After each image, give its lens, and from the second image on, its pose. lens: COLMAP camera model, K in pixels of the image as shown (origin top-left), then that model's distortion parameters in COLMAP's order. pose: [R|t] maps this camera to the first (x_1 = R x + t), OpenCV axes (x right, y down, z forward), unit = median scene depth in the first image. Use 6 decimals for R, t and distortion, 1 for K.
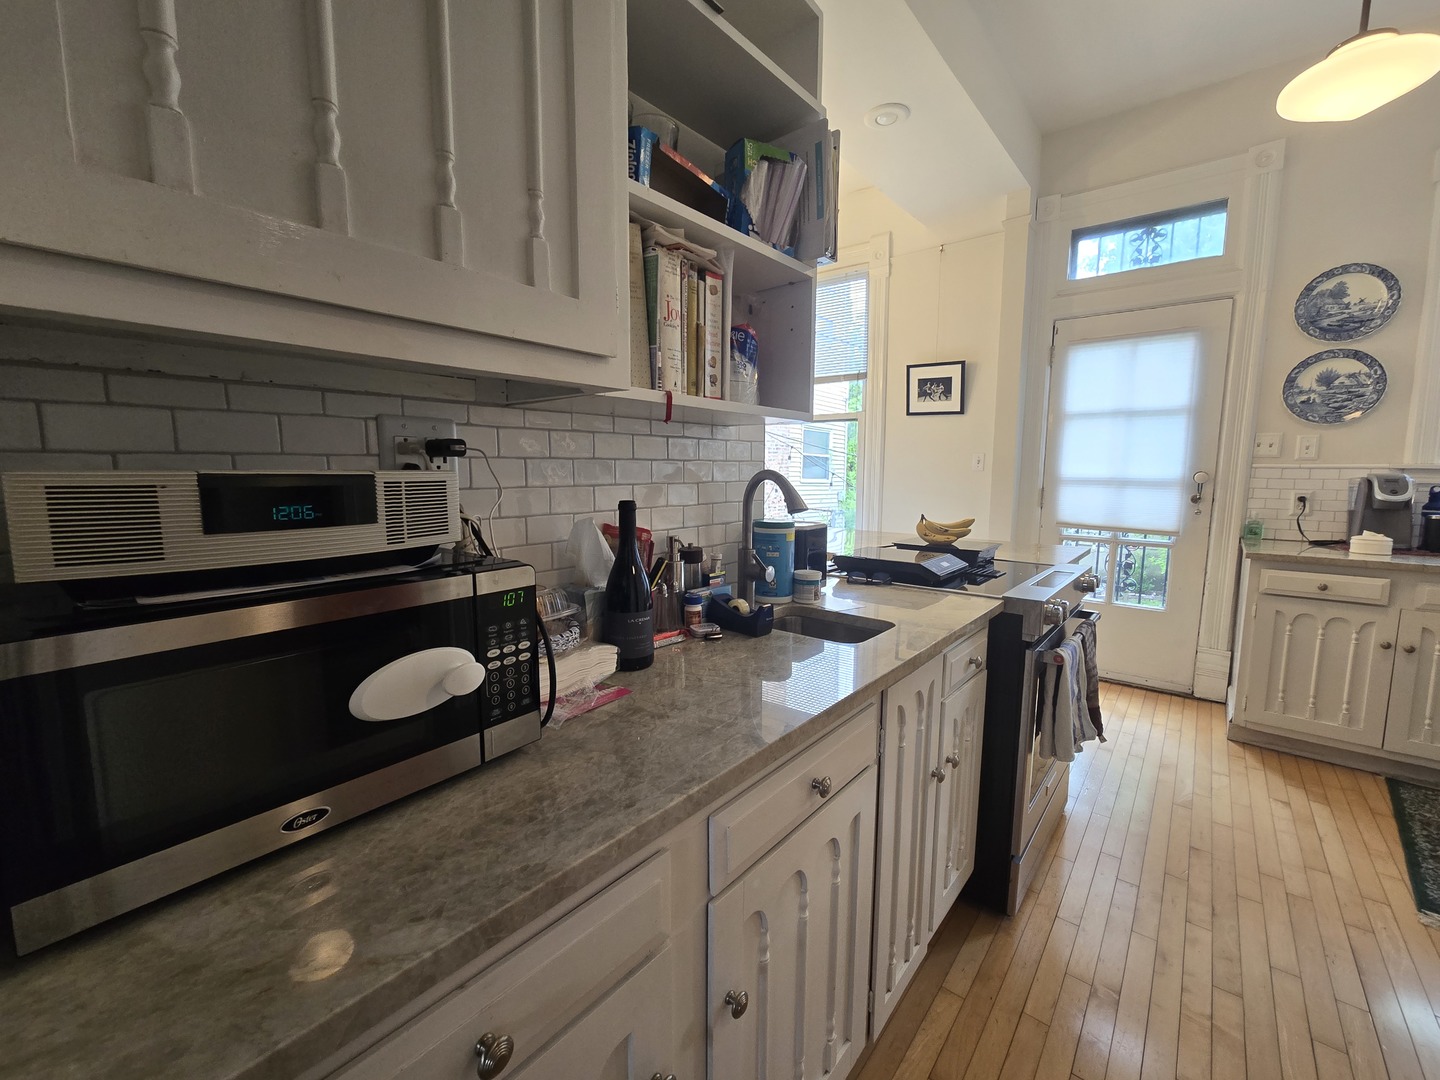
lens RADIAL K [[590.4, 0, 728.0], [0, 590.4, 525.5], [0, 0, 1]] dist [-0.002819, 0.001135]
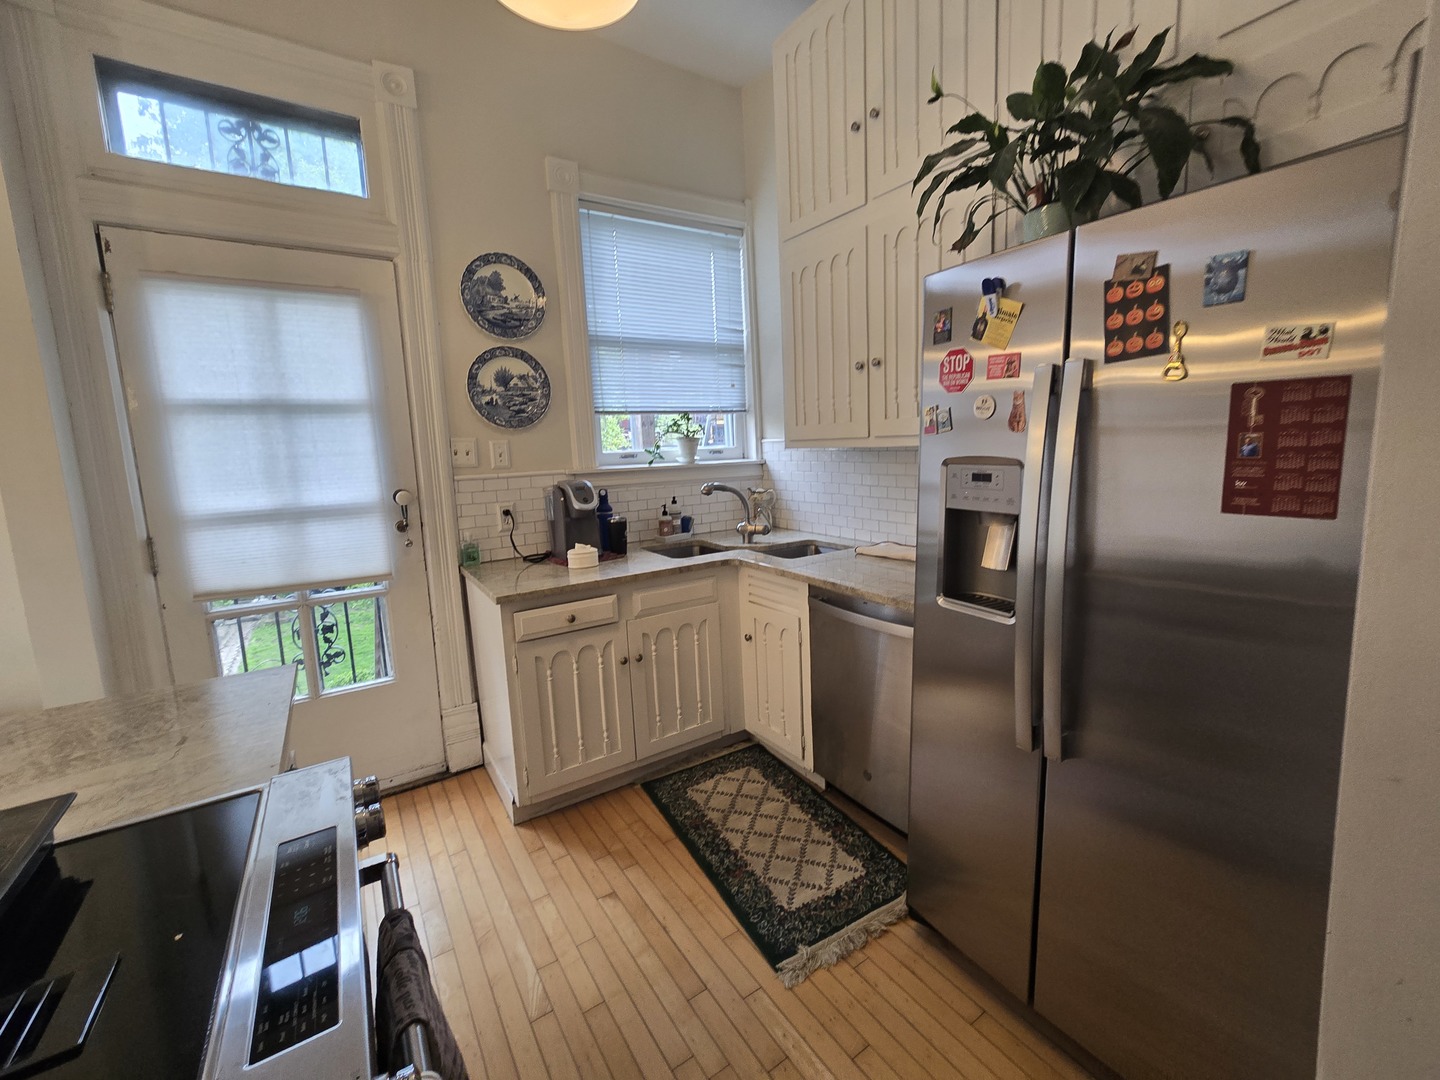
lens RADIAL K [[590.4, 0, 728.0], [0, 590.4, 525.5], [0, 0, 1]] dist [-0.002819, 0.001135]
pose [[0.281727, -0.155005, 0.946891, 0.214938], [0.131726, 0.983769, 0.121849, -0.090000], [-0.950409, 0.090402, 0.297573, 0.413515]]
